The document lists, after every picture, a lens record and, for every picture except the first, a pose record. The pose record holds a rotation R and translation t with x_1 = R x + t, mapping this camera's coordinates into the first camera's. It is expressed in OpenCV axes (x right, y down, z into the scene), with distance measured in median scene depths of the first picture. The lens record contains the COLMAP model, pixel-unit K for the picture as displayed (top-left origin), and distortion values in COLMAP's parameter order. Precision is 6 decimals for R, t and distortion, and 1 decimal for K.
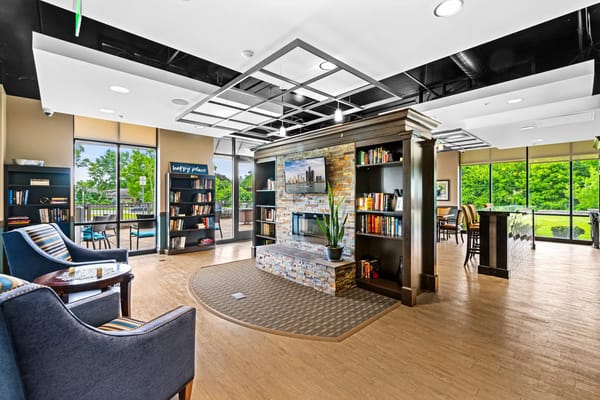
lens RADIAL K [[258.1, 0, 298.2], [0, 258.1, 194.7], [0, 0, 1]] dist [0.001419, 0.000378]
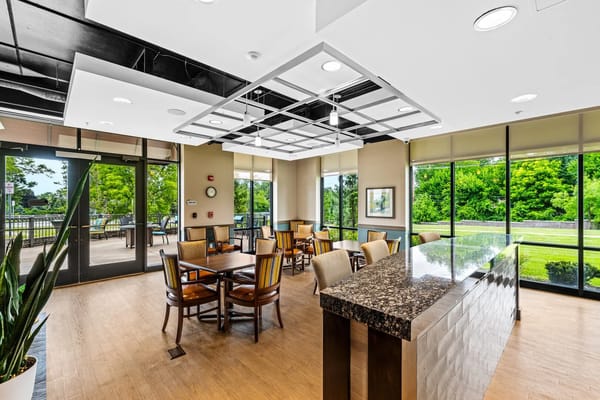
lens RADIAL K [[258.1, 0, 299.6], [0, 258.1, 204.4], [0, 0, 1]] dist [0.015131, 0.000185]
pose [[0.999183, -0.002138, 0.040365, 0.072763], [0.001970, 0.999989, 0.004194, -0.003733], [-0.040374, -0.004111, 0.999176, 0.079220]]
